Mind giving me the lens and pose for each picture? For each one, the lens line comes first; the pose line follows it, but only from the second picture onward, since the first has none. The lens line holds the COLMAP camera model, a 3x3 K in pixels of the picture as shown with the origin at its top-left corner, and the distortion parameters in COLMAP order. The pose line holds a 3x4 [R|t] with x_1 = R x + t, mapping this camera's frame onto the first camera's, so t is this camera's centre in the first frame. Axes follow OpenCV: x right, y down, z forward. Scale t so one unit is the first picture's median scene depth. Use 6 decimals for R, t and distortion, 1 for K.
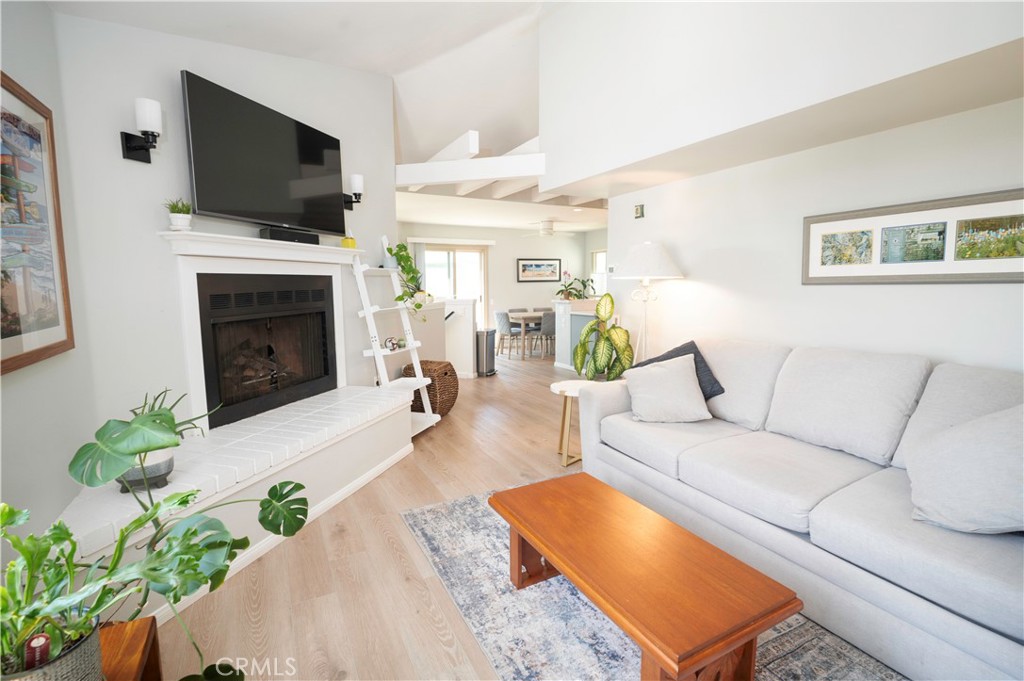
lens RADIAL K [[473.8, 0, 514.0], [0, 473.8, 338.7], [0, 0, 1]] dist [-0.009955, -0.000699]
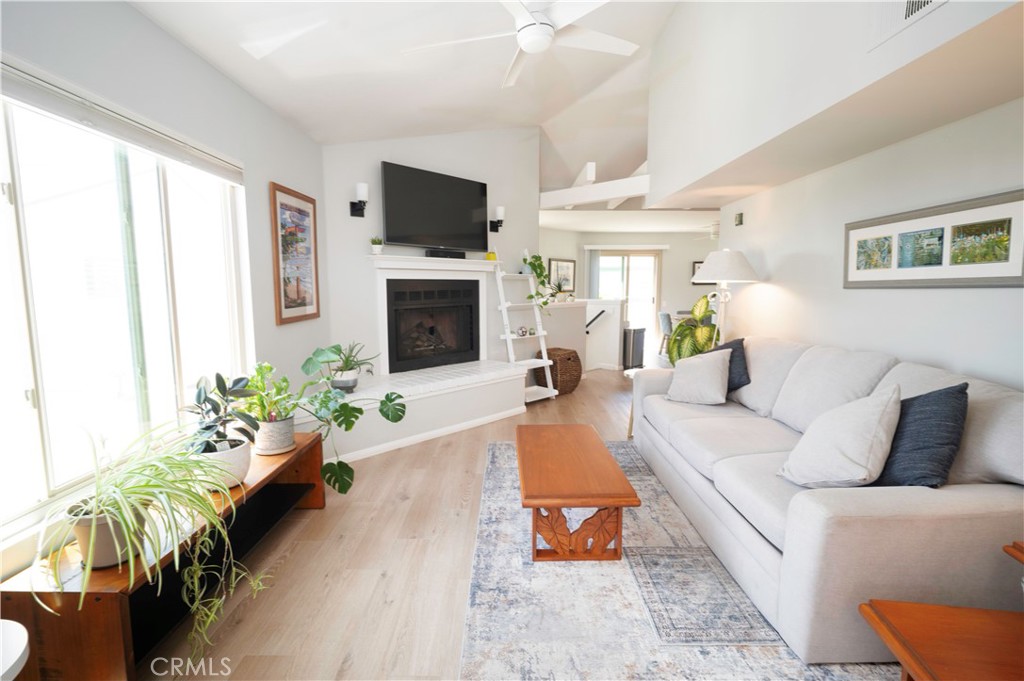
lens RADIAL K [[473.8, 0, 514.0], [0, 473.8, 338.7], [0, 0, 1]] dist [-0.009955, -0.000699]
pose [[0.889651, 0.054988, -0.453318, 0.449048], [-0.056968, 0.998333, 0.009297, 0.028516], [0.453073, 0.017554, 0.891301, -0.259473]]
